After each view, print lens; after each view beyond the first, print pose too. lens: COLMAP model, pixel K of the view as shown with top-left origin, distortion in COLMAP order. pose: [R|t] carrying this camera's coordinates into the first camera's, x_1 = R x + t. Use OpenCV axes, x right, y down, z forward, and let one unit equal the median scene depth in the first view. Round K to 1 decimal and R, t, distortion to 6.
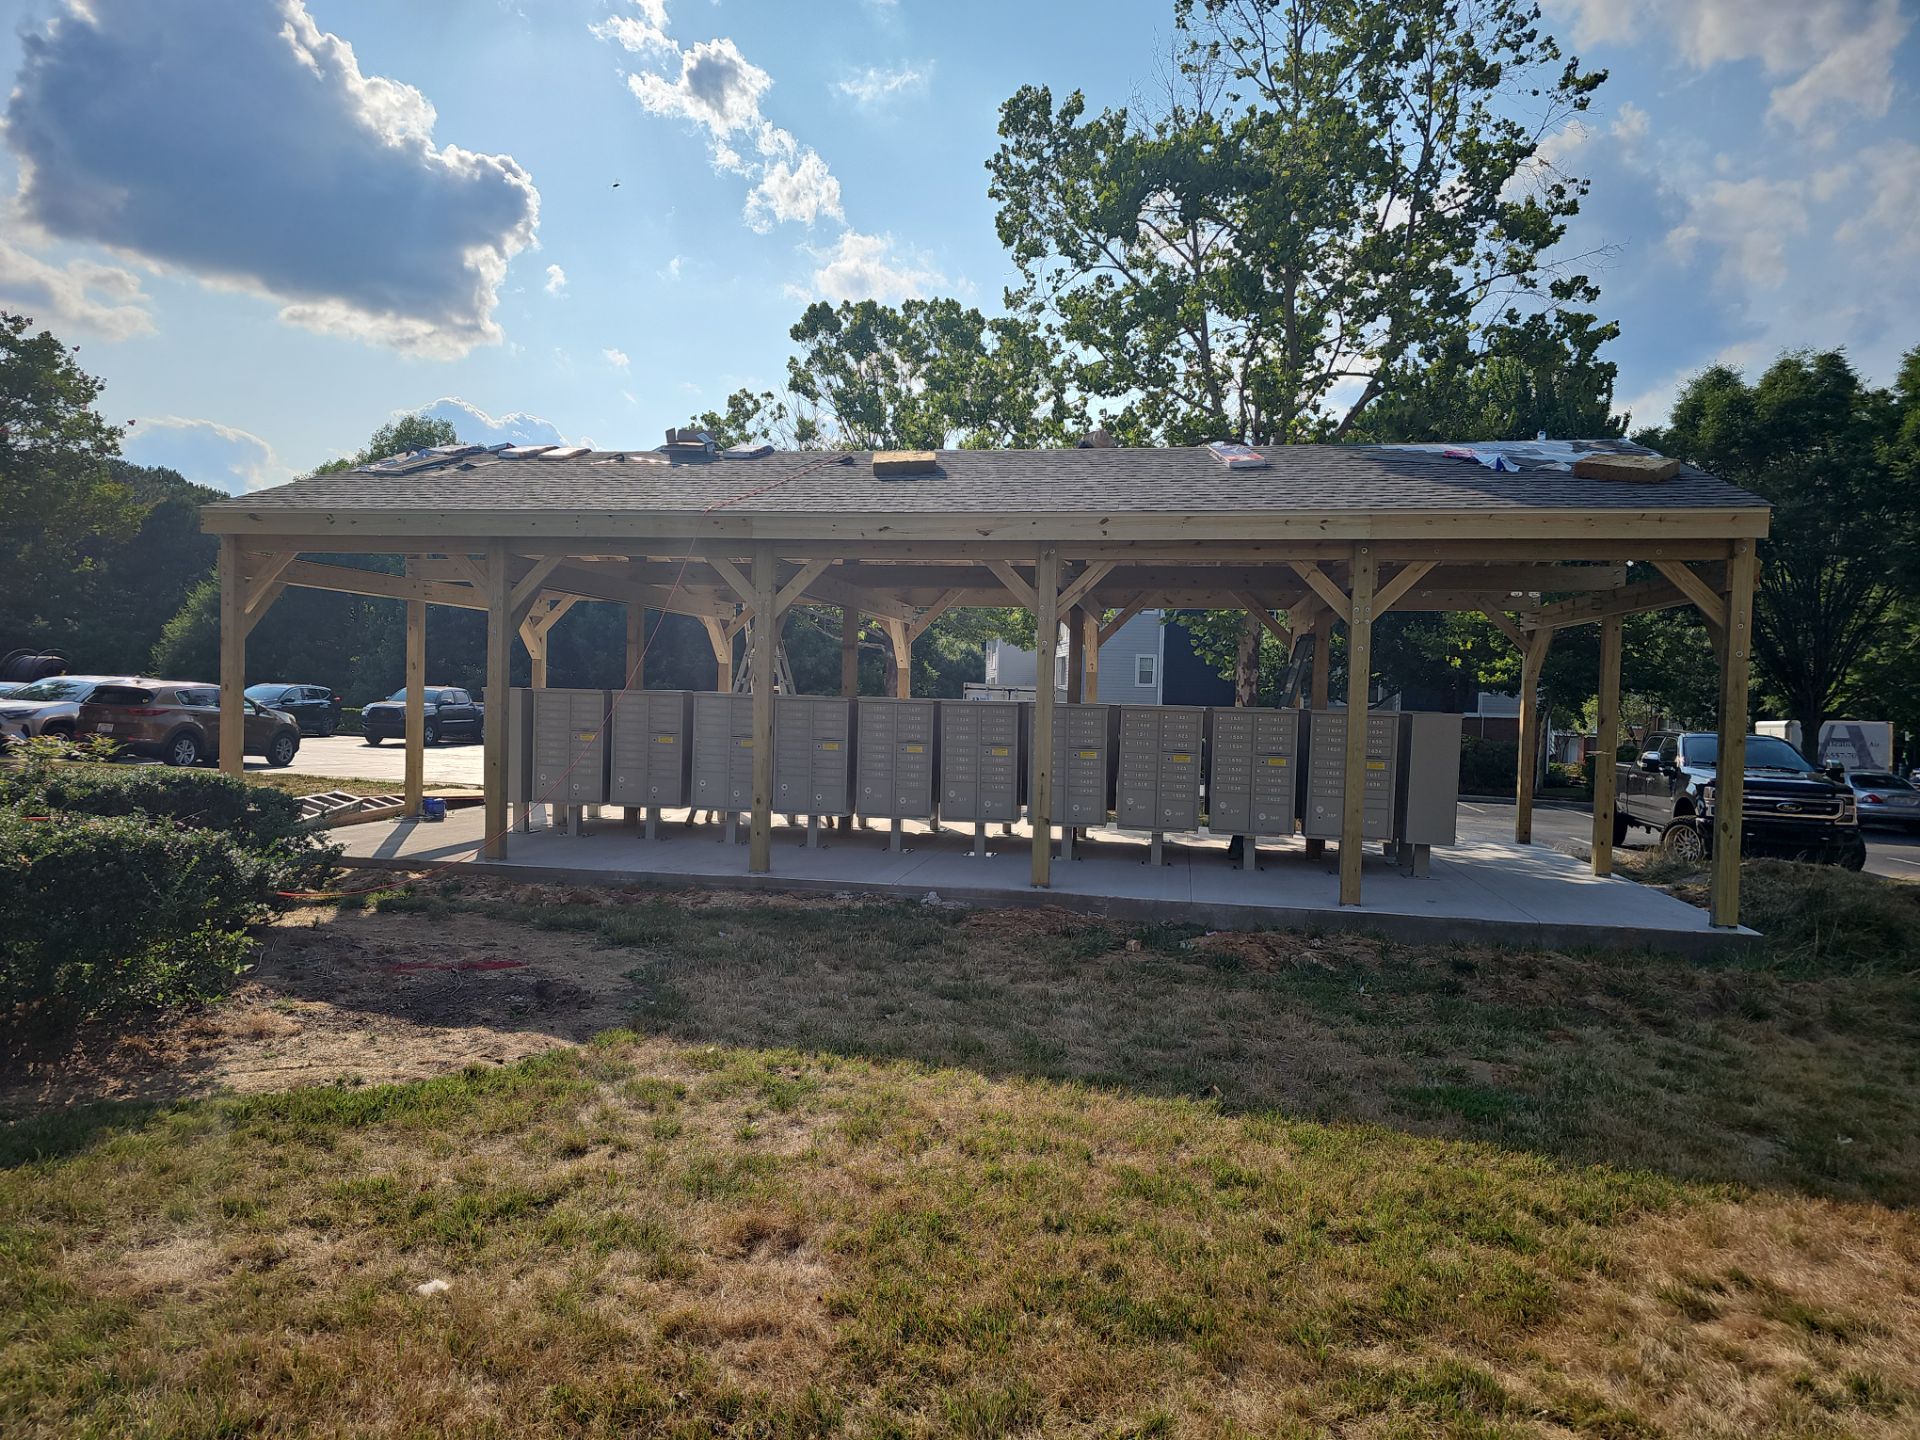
lens RADIAL K [[1286.5, 0, 957.5], [0, 1286.5, 720.7], [0, 0, 1]] dist [0.042983, 0.001290]
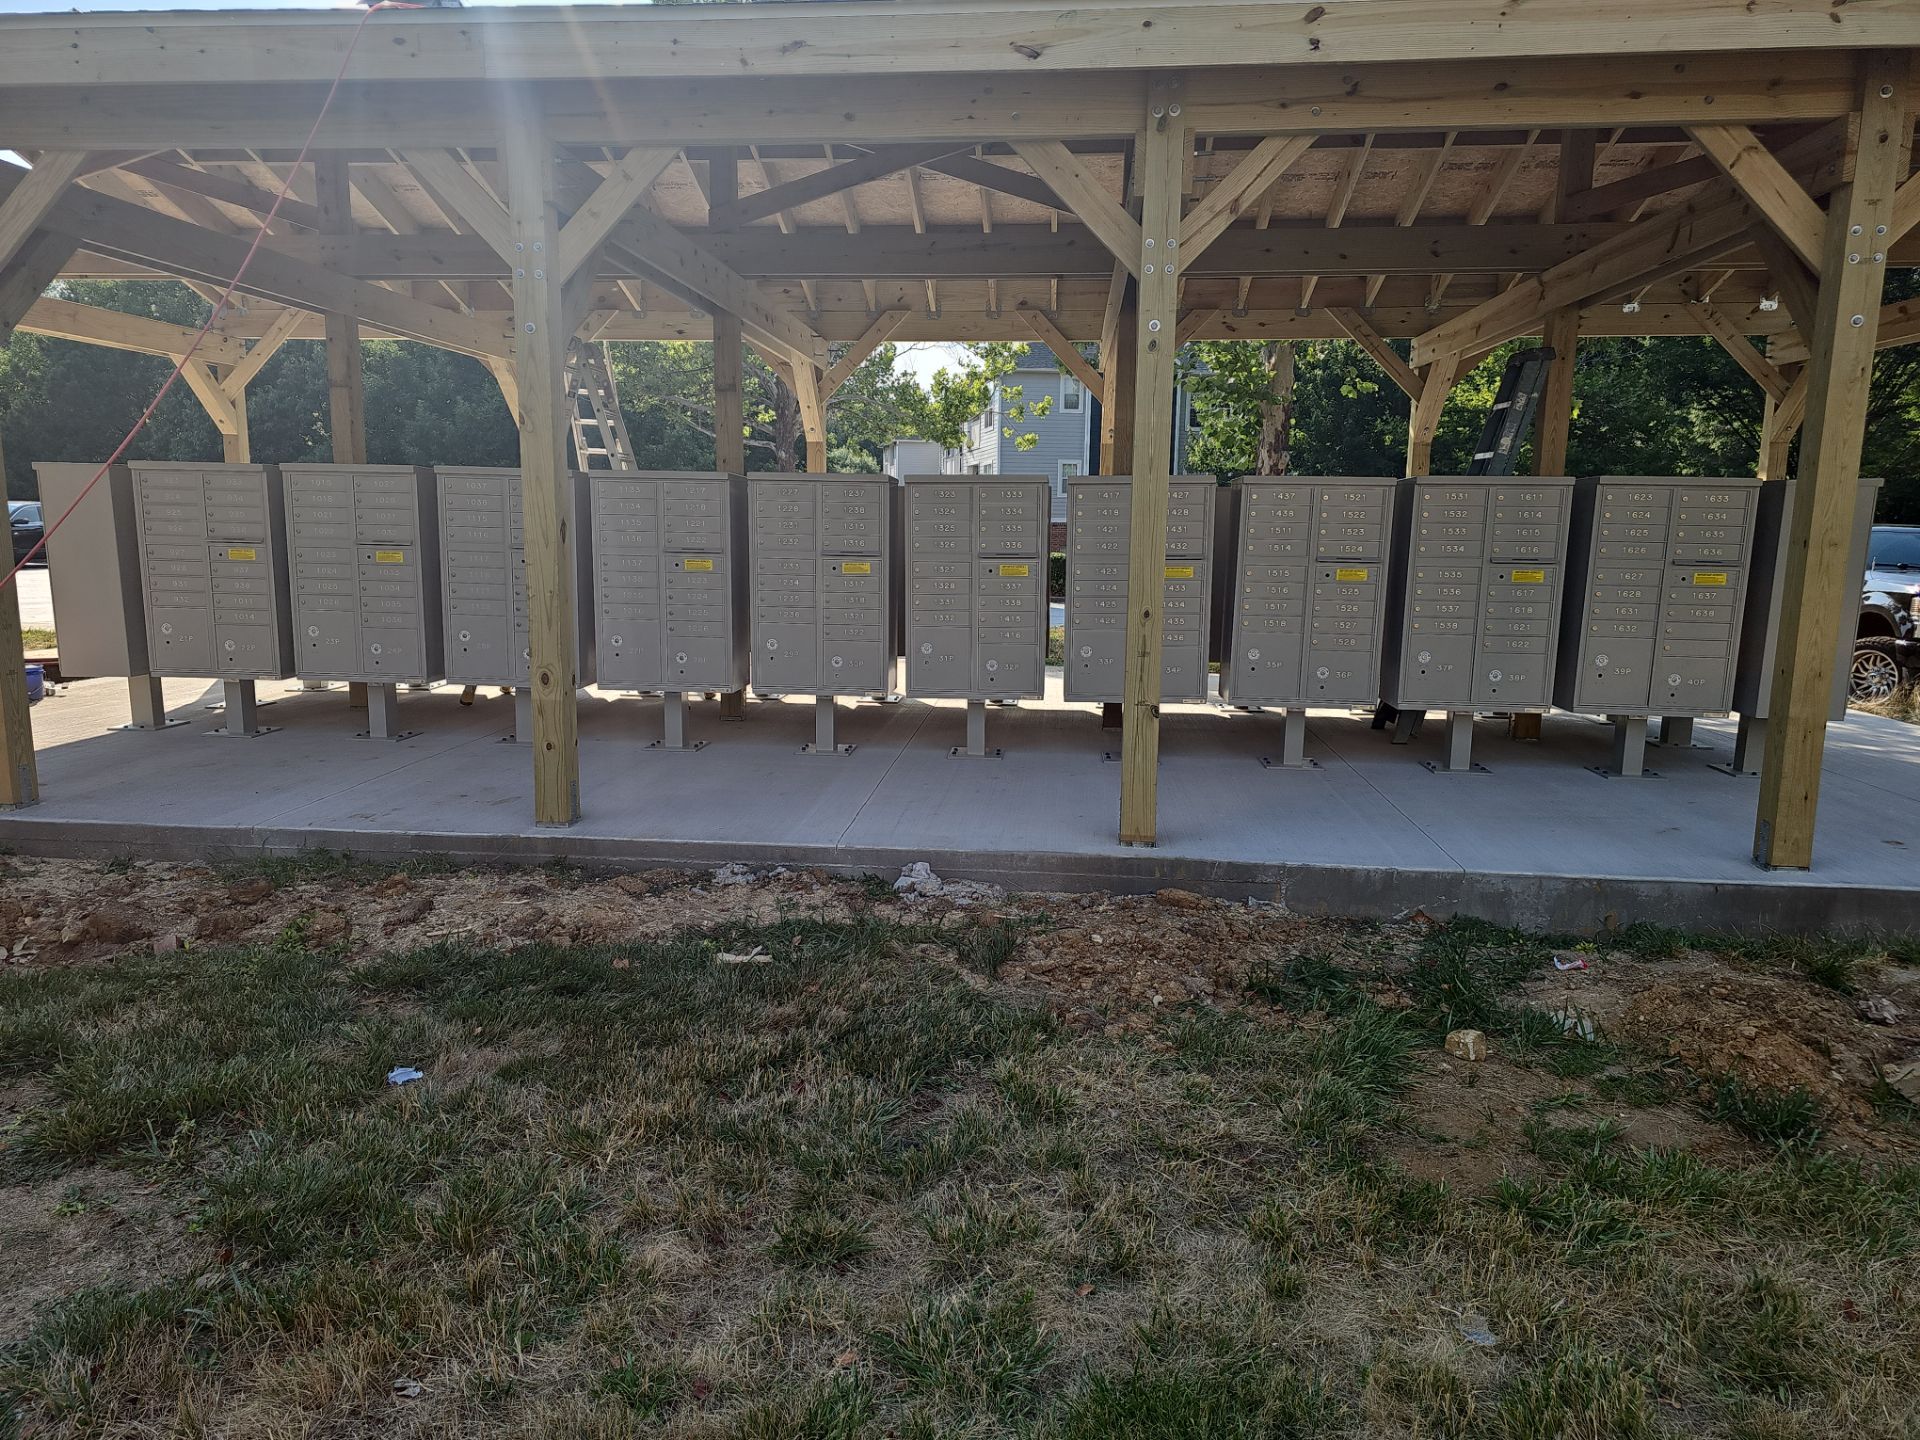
lens RADIAL K [[1286.5, 0, 961.8], [0, 1286.5, 720.3], [0, 0, 1]] dist [0.042983, 0.001290]
pose [[0.996023, -0.027799, 0.084649, -0.042793], [0.015879, 0.990255, 0.138361, 0.013740], [-0.087670, -0.136466, 0.986758, 0.526292]]
